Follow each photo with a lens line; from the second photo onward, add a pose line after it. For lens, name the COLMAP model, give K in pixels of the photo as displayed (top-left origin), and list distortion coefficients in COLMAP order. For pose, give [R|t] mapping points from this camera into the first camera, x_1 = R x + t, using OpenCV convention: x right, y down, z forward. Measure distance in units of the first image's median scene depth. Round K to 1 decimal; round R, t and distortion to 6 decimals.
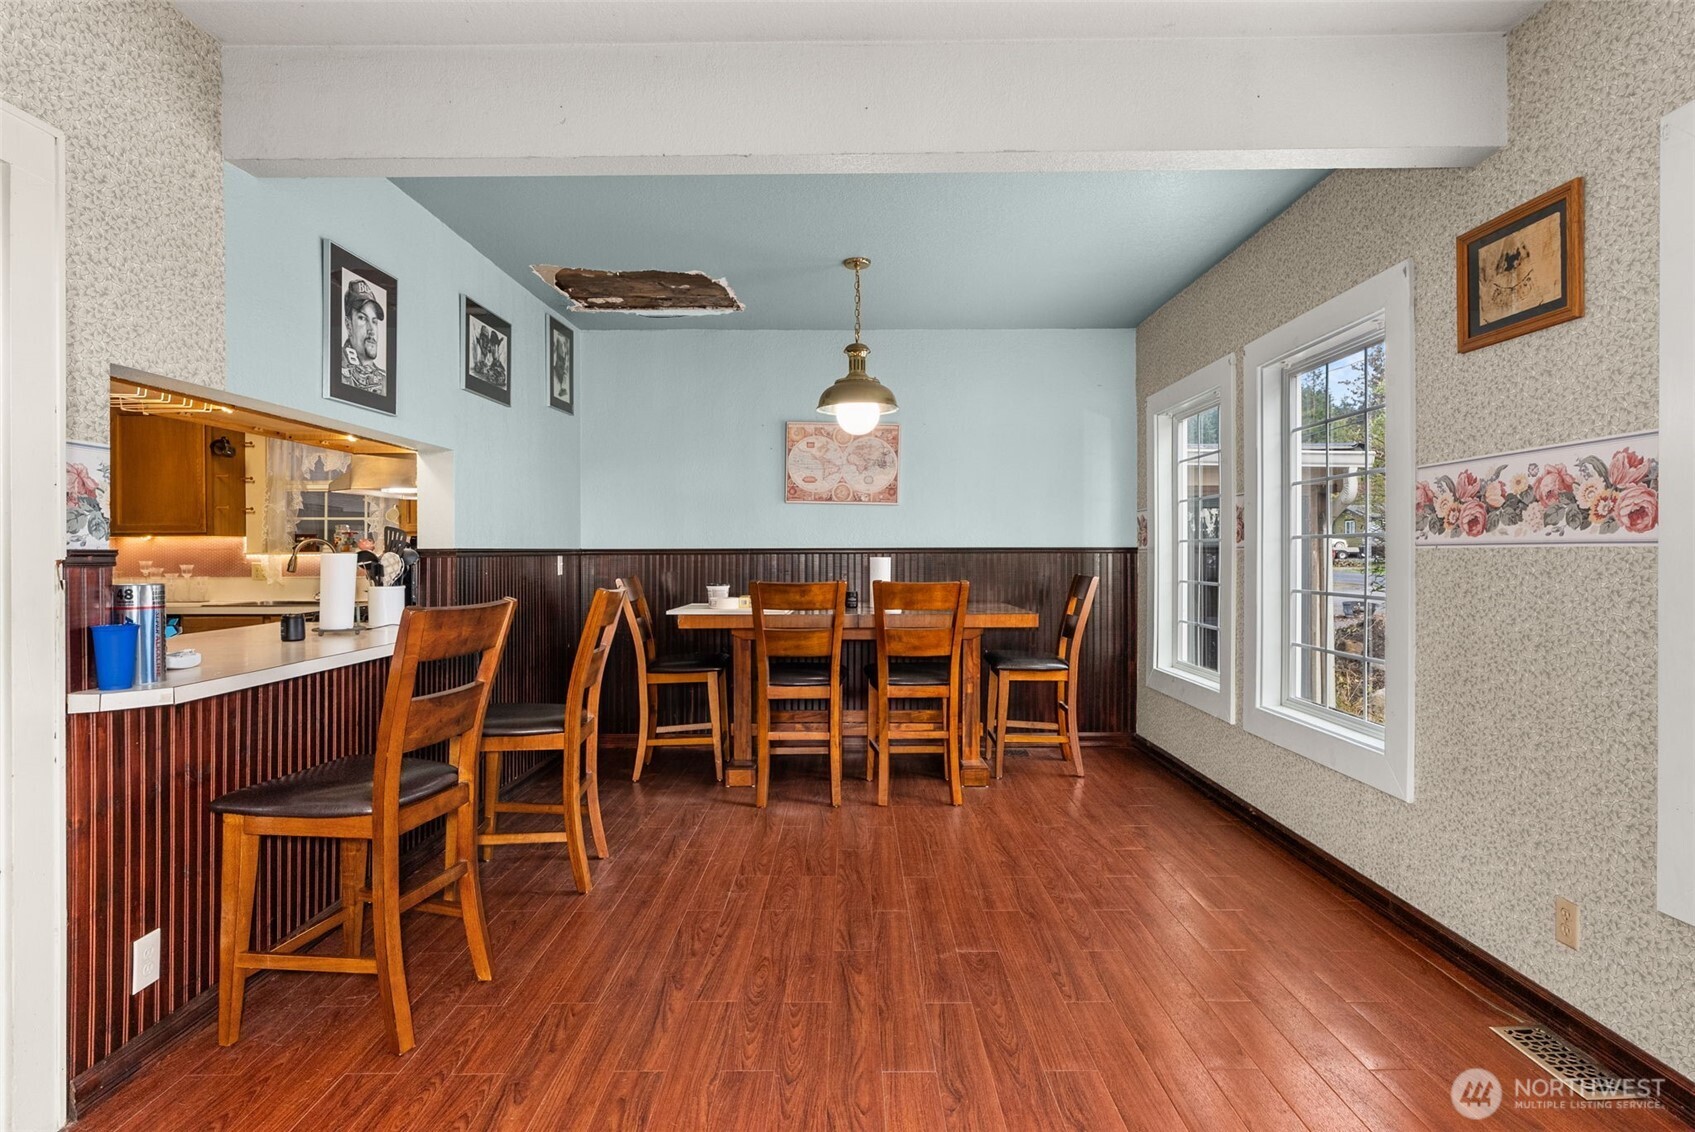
lens RADIAL K [[774.6, 0, 847.9], [0, 774.6, 555.1], [0, 0, 1]] dist [-0.017950, -0.000135]
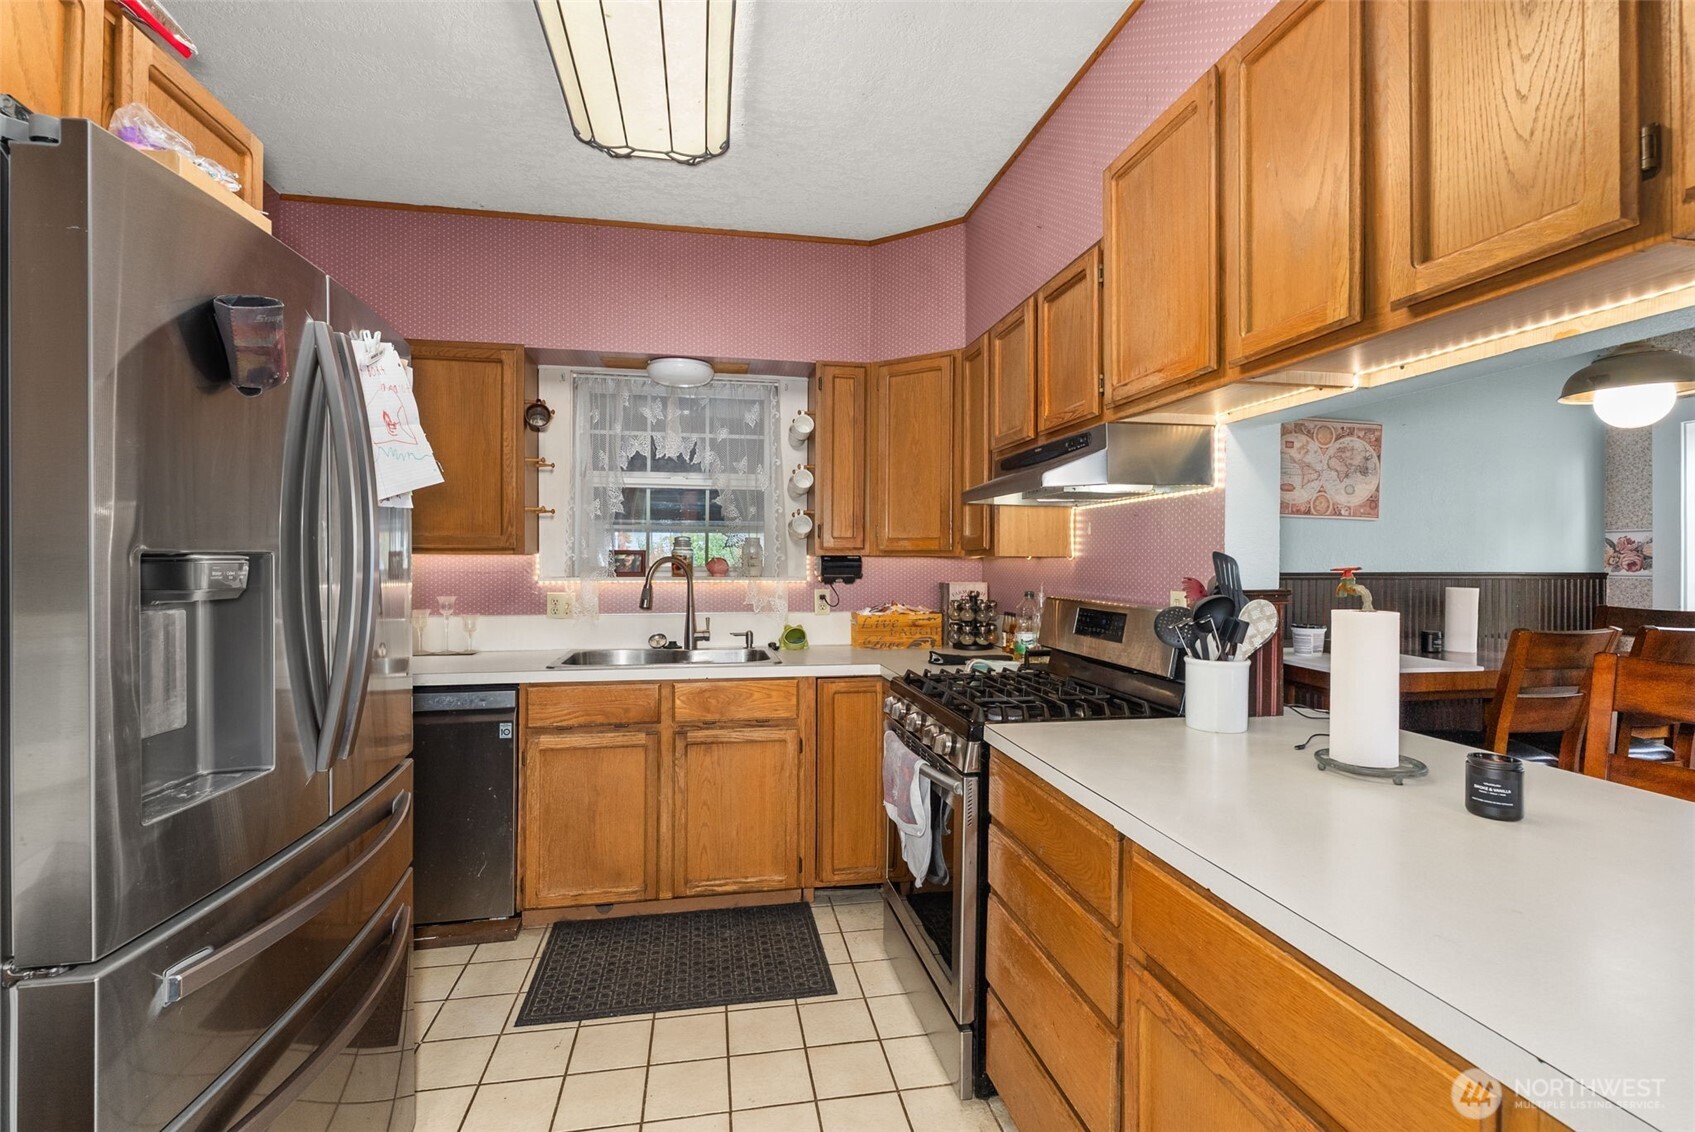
lens RADIAL K [[774.6, 0, 846.7], [0, 774.6, 560.0], [0, 0, 1]] dist [-0.017950, -0.000135]
pose [[0.983952, 0.005290, 0.178354, -0.643808], [-0.005582, 0.999984, 0.001136, -0.020490], [-0.178345, -0.002114, 0.983966, 0.293655]]
